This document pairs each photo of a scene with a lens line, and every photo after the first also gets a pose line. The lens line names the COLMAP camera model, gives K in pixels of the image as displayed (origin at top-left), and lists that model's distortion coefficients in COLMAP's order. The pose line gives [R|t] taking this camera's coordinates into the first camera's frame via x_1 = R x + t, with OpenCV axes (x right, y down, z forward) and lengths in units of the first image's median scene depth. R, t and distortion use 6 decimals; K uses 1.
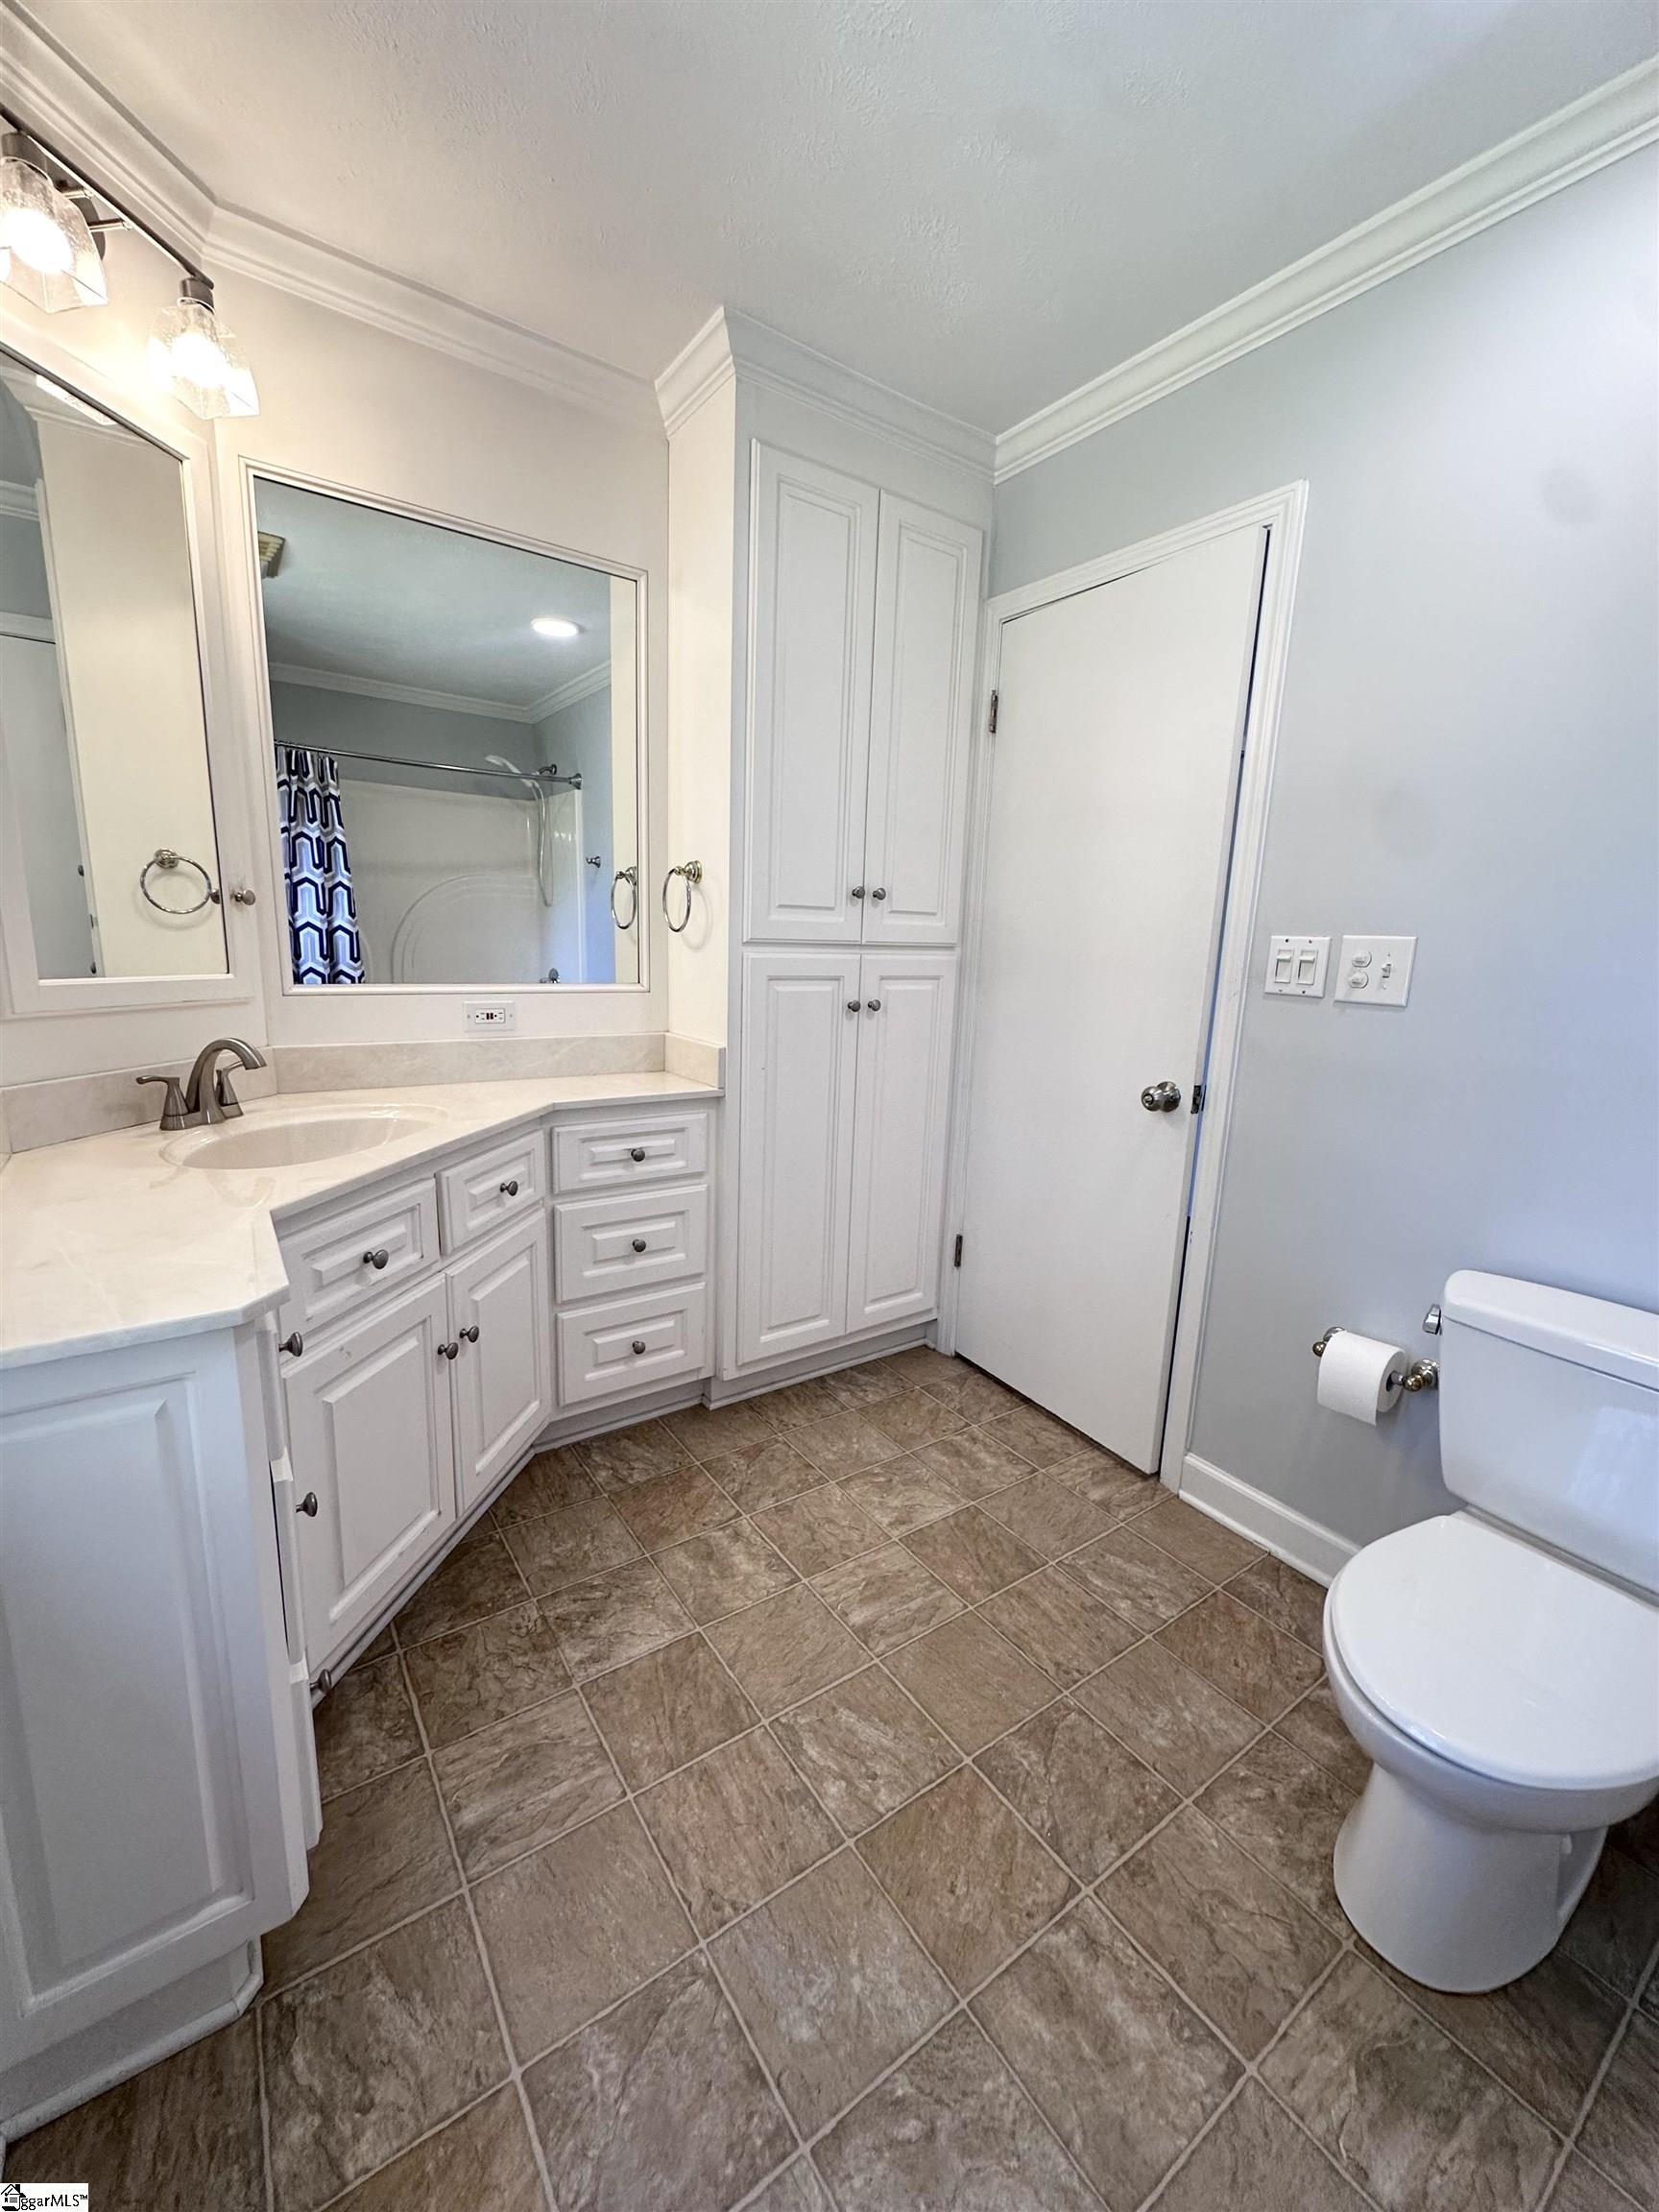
lens RADIAL K [[881.0, 0, 831.6], [0, 881.0, 1104.4], [0, 0, 1]] dist [-0.001641, -0.000181]
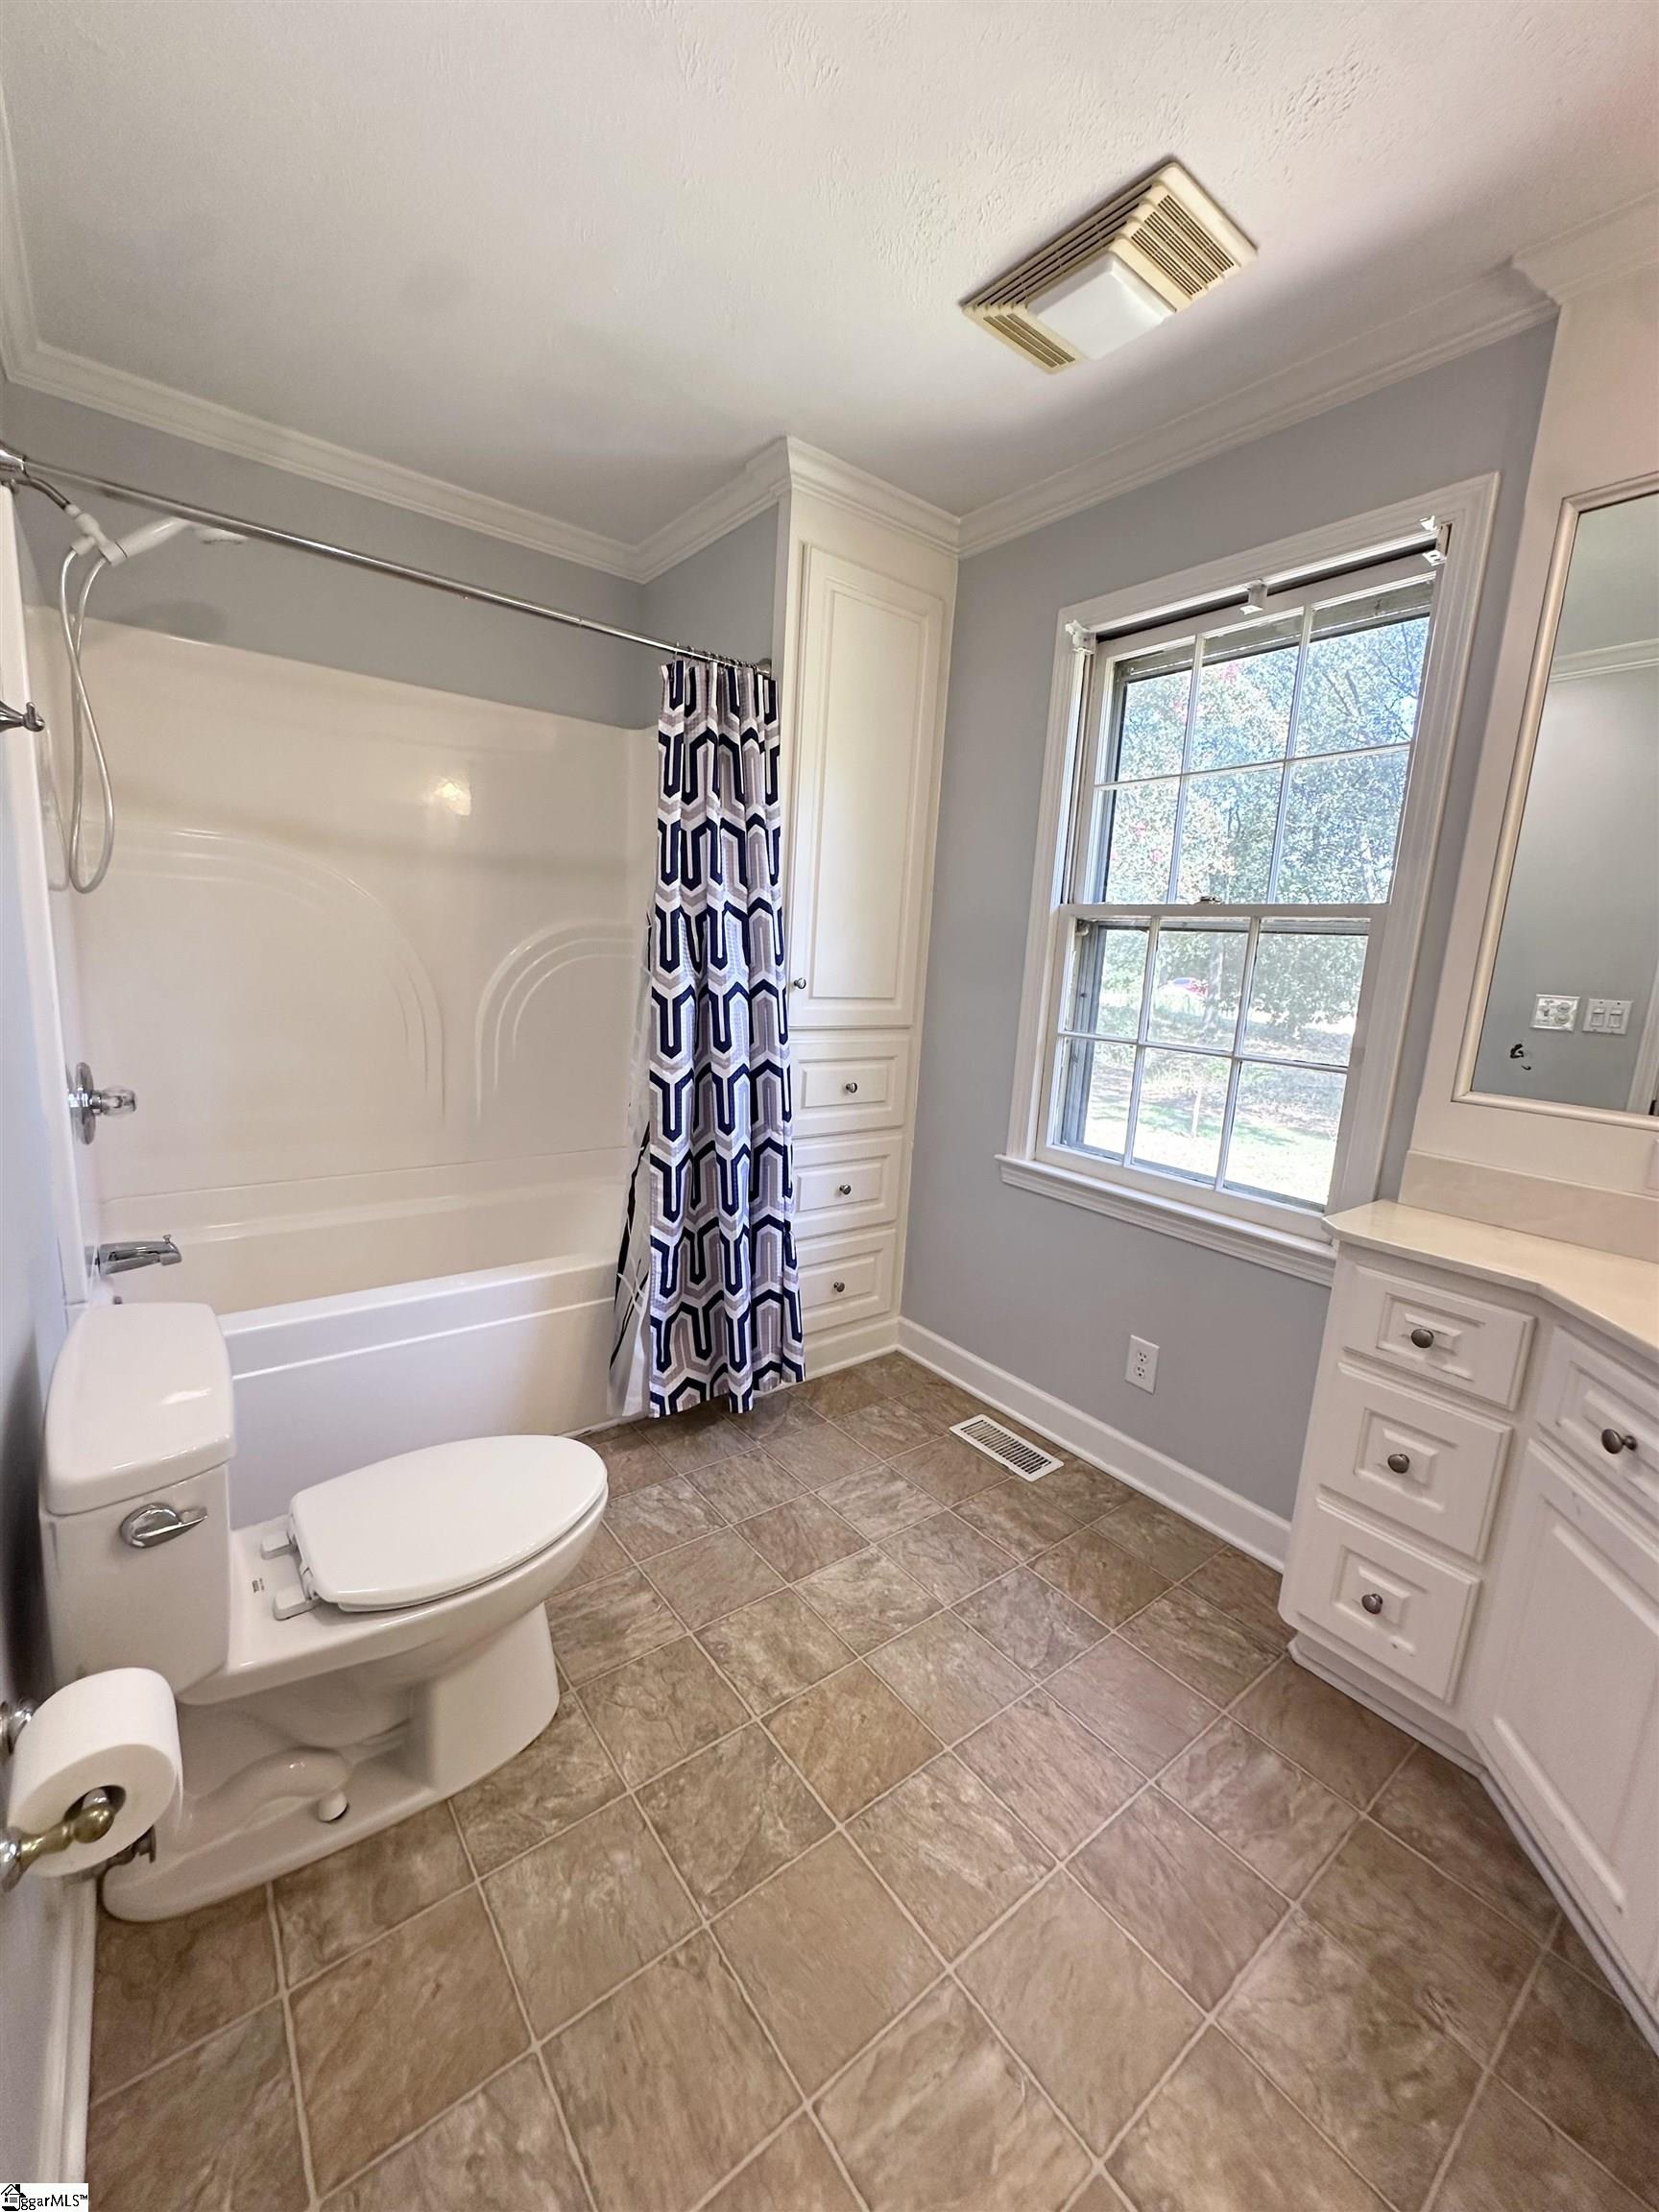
lens RADIAL K [[881.0, 0, 831.6], [0, 881.0, 1104.4], [0, 0, 1]] dist [-0.001641, -0.000181]
pose [[-0.994492, -0.085967, -0.059955, 0.303072], [-0.101845, 0.927722, 0.359108, -0.350522], [0.024750, 0.363236, -0.931368, 1.682111]]
